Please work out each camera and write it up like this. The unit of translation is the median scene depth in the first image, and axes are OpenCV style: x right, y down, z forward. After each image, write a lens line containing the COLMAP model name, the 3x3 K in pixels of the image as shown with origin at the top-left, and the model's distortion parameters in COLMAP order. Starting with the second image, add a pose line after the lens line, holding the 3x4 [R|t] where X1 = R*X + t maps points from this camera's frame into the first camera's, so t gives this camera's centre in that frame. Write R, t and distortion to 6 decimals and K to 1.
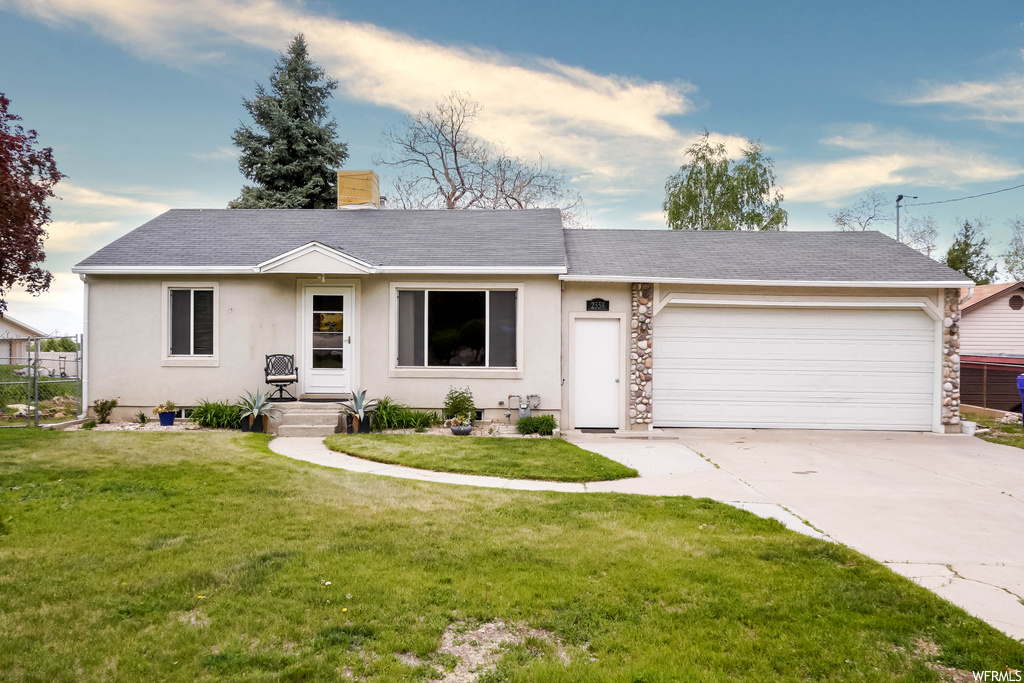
lens RADIAL K [[815.3, 0, 511.5], [0, 815.3, 338.9], [0, 0, 1]] dist [0.029953, 0.010053]
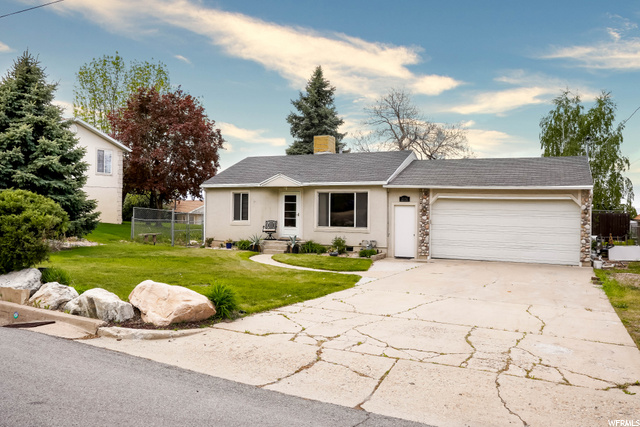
lens RADIAL K [[509.6, 0, 320.3], [0, 509.6, 213.1], [0, 0, 1]] dist [0.029953, 0.010053]
pose [[0.925911, 0.006387, -0.377688, 0.403494], [-0.008210, 0.999961, -0.003217, 0.001242], [0.377652, 0.006079, 0.925928, -0.310315]]
